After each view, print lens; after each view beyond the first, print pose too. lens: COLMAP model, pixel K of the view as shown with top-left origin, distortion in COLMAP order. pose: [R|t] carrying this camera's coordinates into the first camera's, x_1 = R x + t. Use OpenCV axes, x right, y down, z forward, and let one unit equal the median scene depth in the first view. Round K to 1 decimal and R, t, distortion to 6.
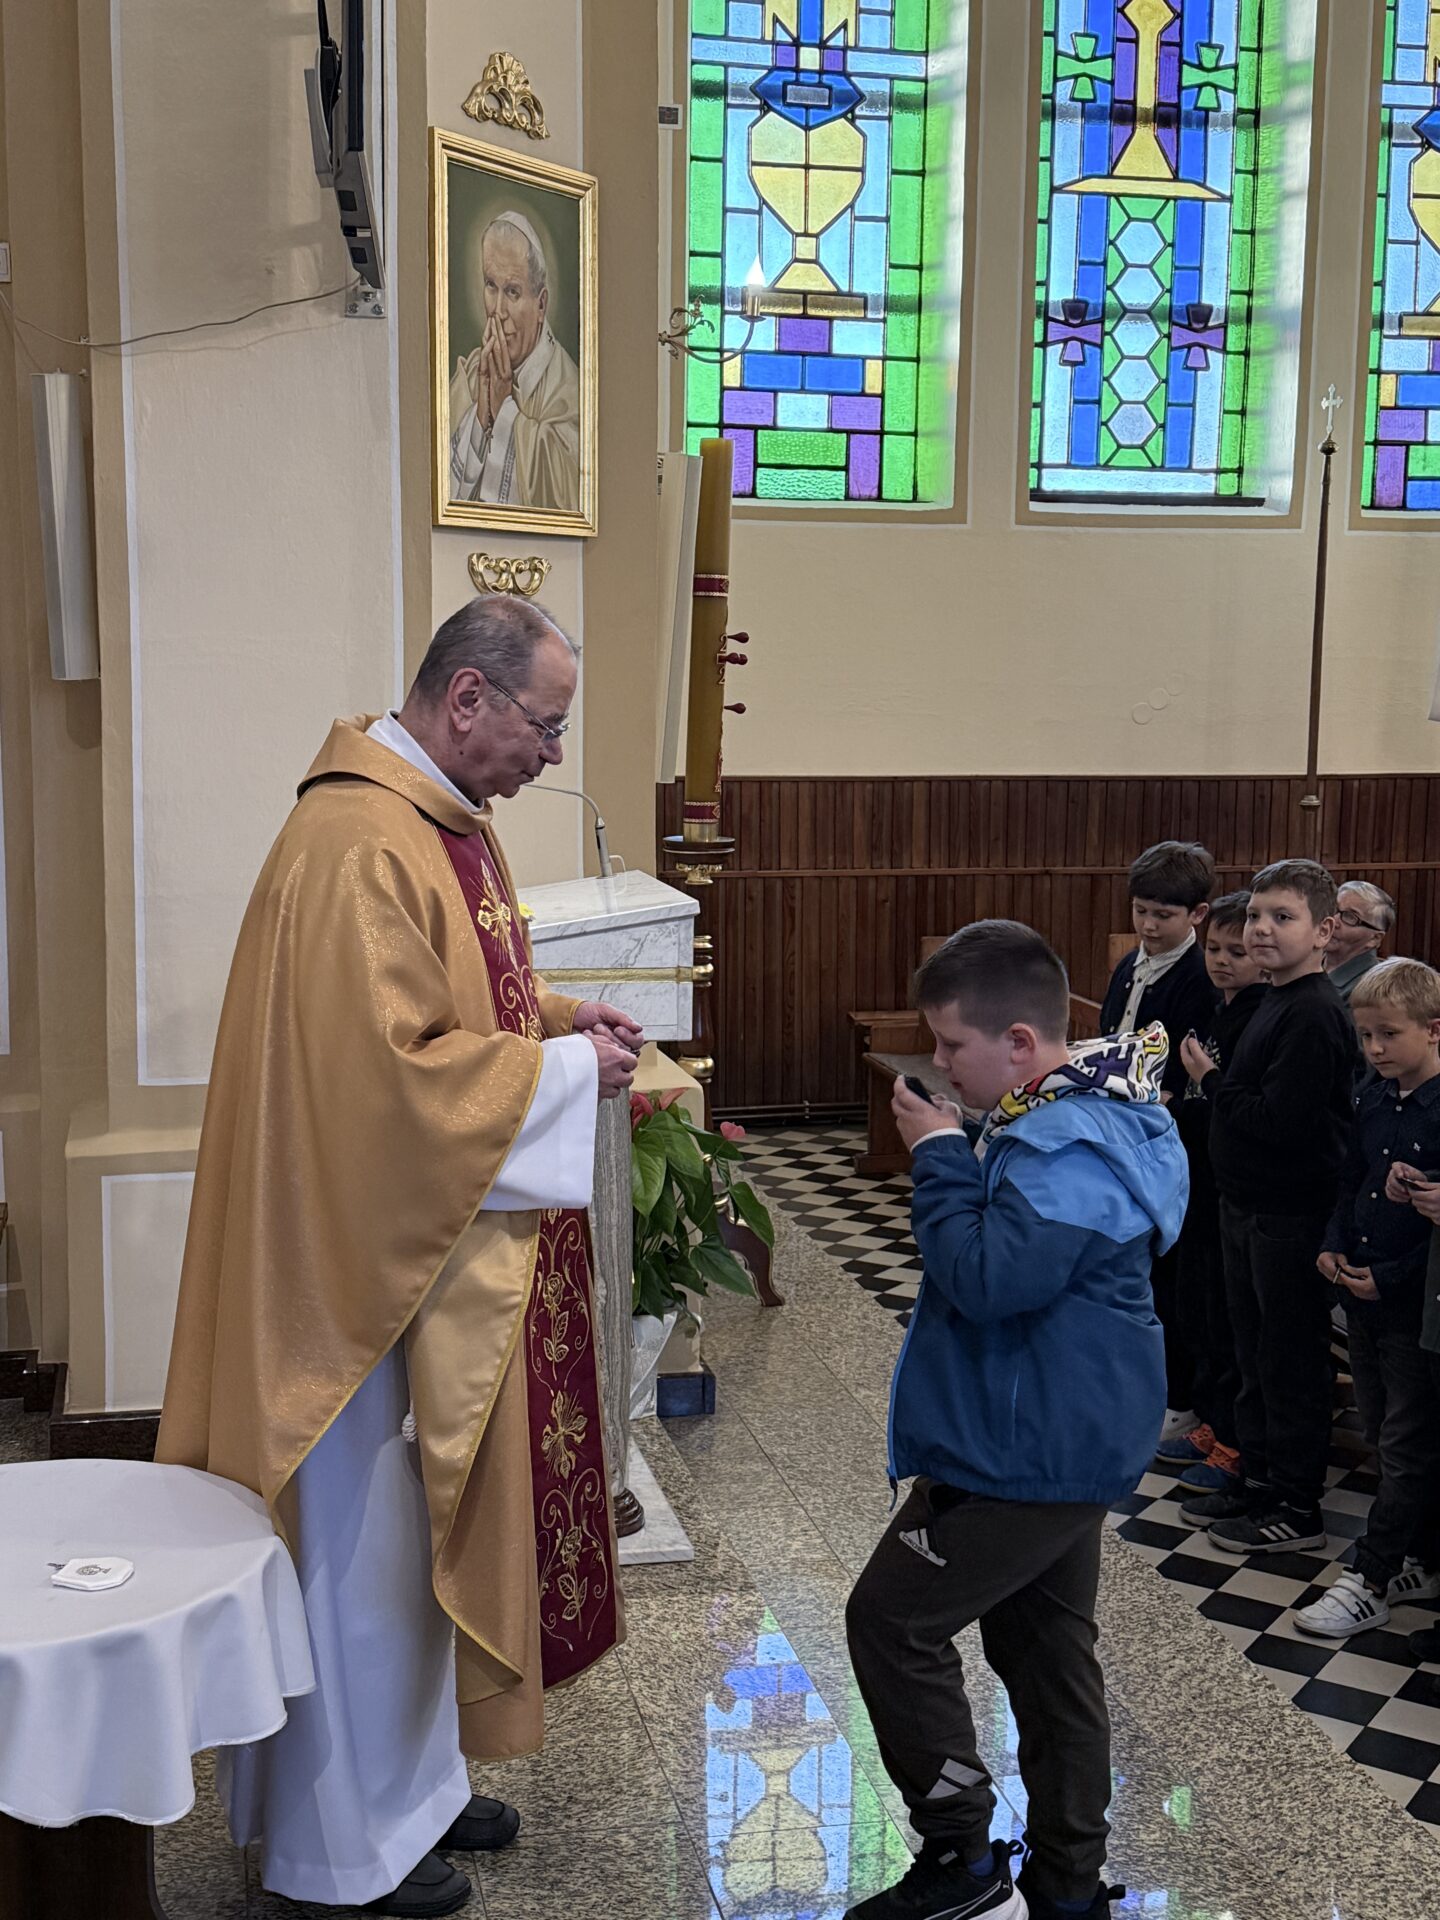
lens RADIAL K [[2390.5, 0, 699.6], [0, 2390.5, 961.9], [0, 0, 1]] dist [0.206251, -0.480232]
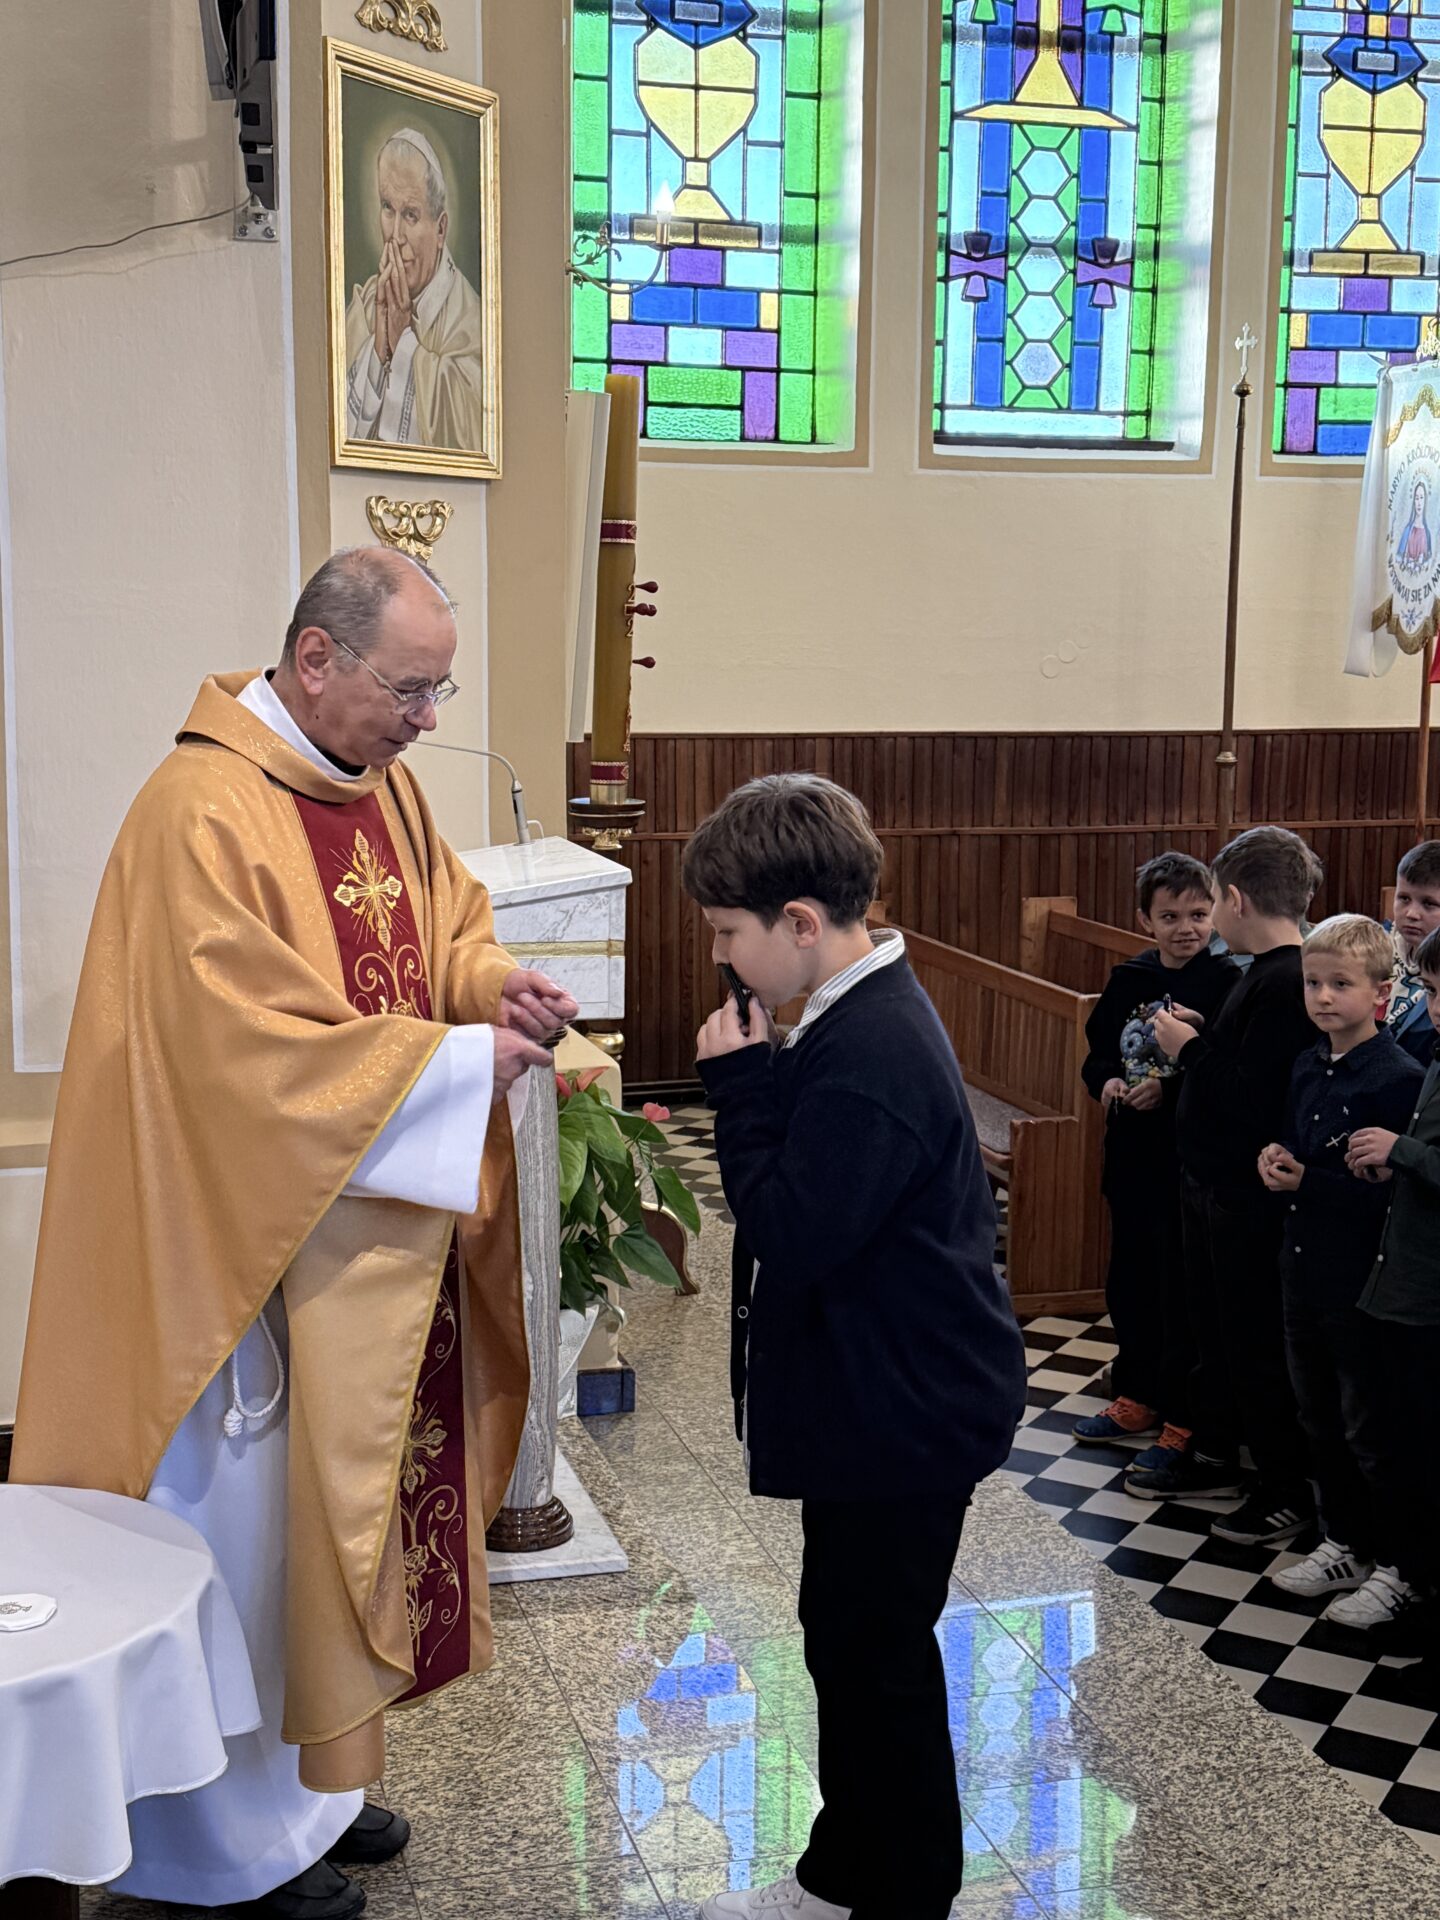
lens RADIAL K [[2502.5, 0, 721.7], [0, 2502.5, 947.7], [0, 0, 1]] dist [0.213305, -0.516911]
pose [[0.997871, -0.008588, 0.064652, -0.022727], [0.007995, 0.999924, 0.009428, -0.003122], [-0.064728, -0.008891, 0.997863, 0.014000]]
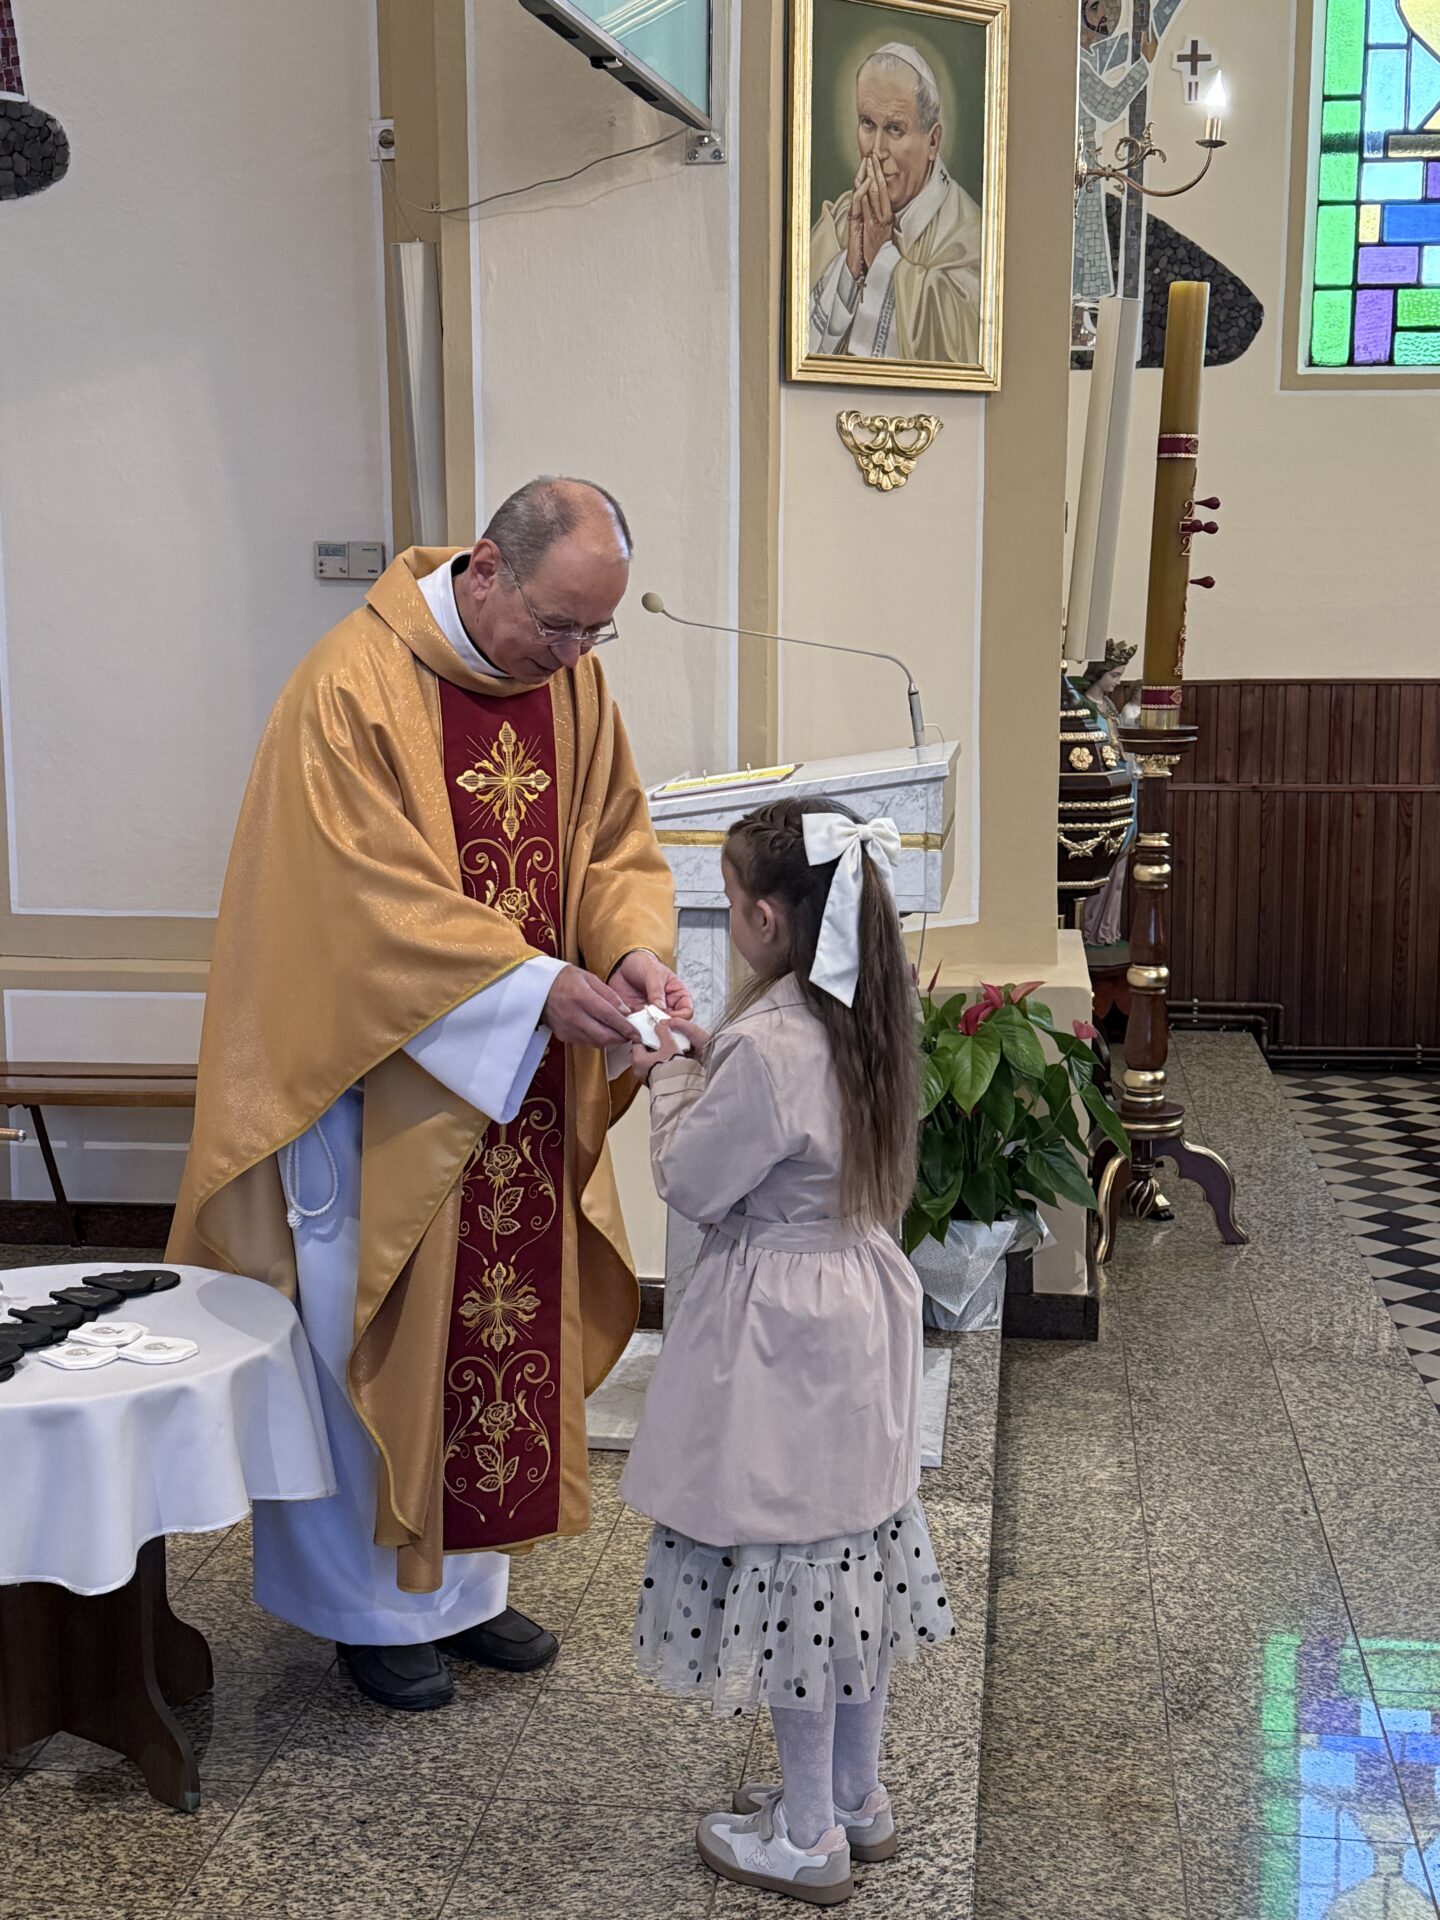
lens RADIAL K [[2501.6, 0, 685.2], [0, 2501.6, 961.8], [0, 0, 1]] dist [0.229945, -0.554877]
pose [[0.939092, 0.039042, -0.341440, 0.190910], [-0.033403, 0.999191, 0.022382, 0.026666], [0.342038, -0.009613, 0.939637, 0.036345]]
